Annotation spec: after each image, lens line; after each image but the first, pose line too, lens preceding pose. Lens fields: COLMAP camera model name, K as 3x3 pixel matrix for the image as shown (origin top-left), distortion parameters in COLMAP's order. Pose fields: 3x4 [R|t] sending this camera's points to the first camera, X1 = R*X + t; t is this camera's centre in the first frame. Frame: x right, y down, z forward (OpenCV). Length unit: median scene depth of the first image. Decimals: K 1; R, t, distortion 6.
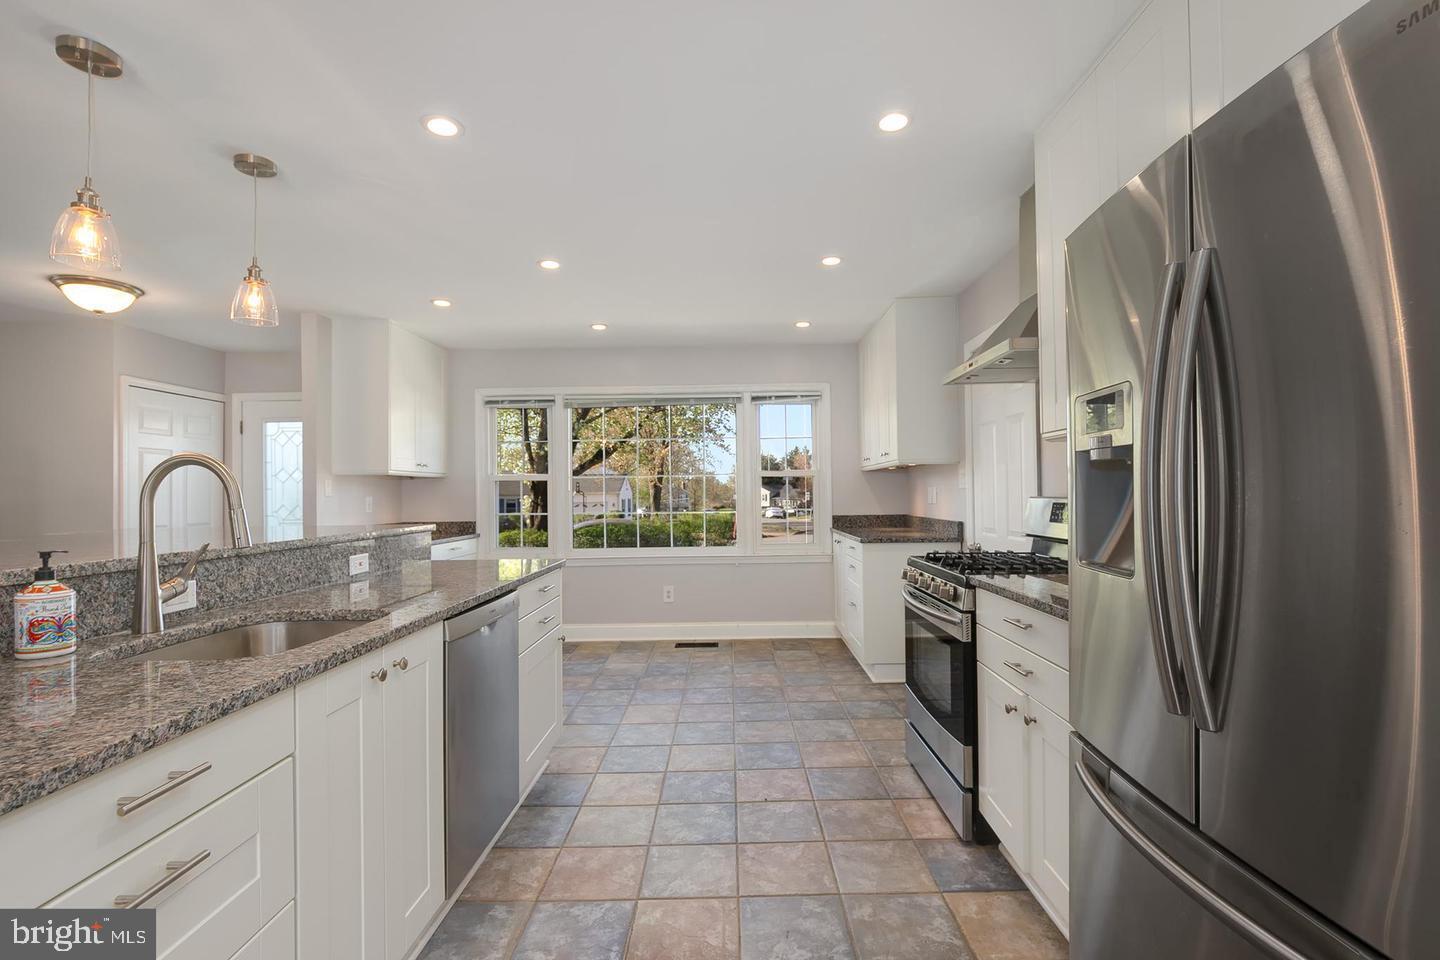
lens RADIAL K [[669.0, 0, 741.7], [0, 669.0, 483.2], [0, 0, 1]] dist [-0.019077, 0.005183]
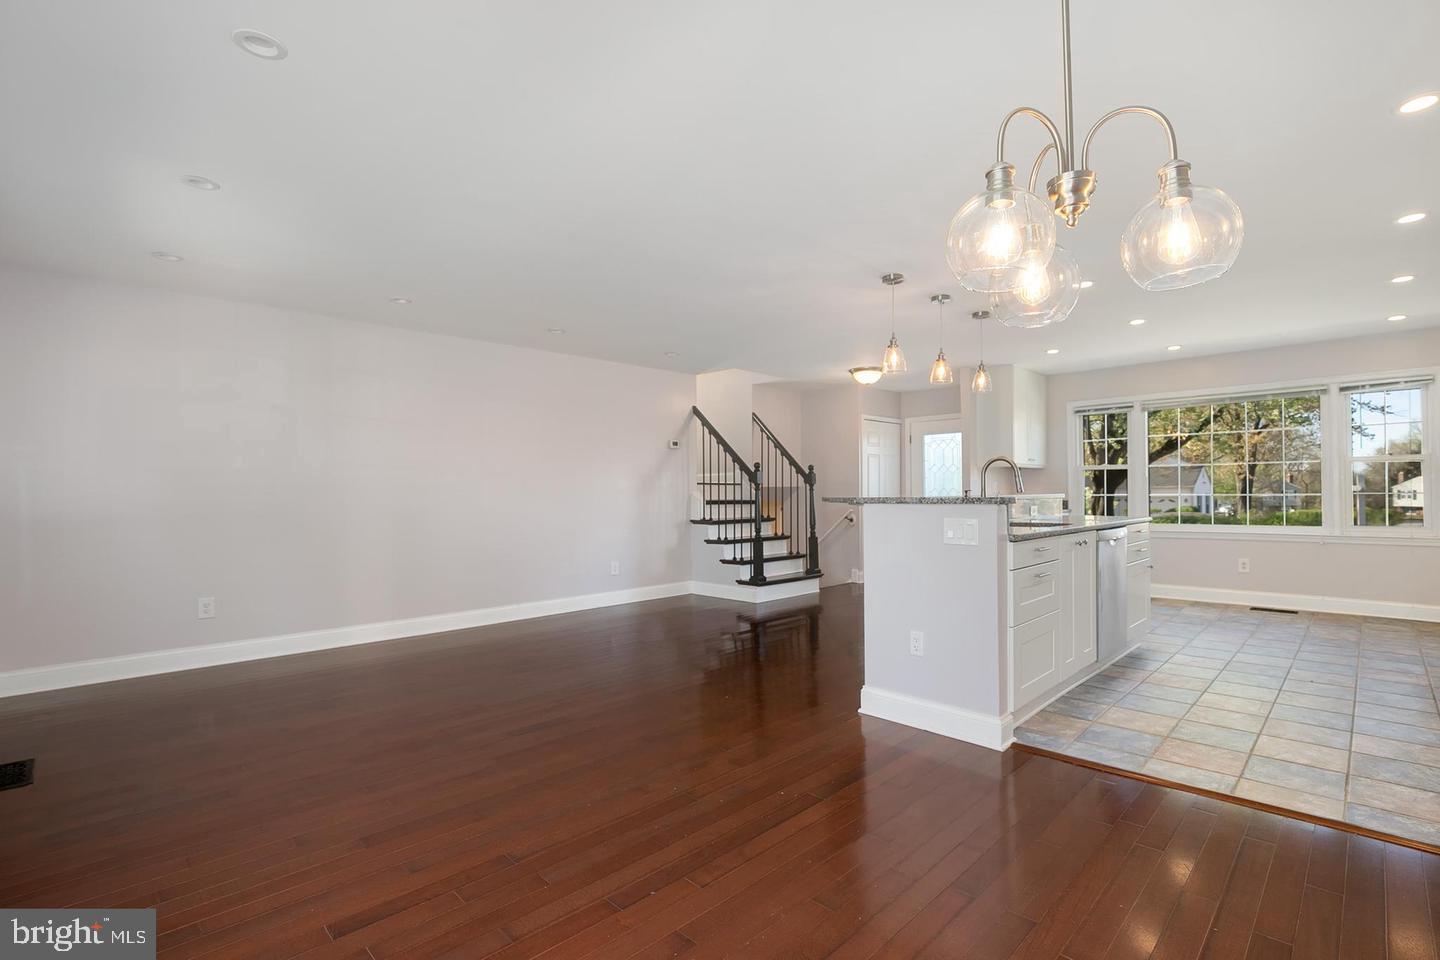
lens RADIAL K [[669.0, 0, 729.2], [0, 669.0, 486.6], [0, 0, 1]] dist [-0.019077, 0.005183]
pose [[0.702308, 0.000924, -0.711872, 0.107583], [0.008176, 0.999923, 0.009364, 0.014575], [0.711826, -0.012397, 0.702247, -0.581860]]
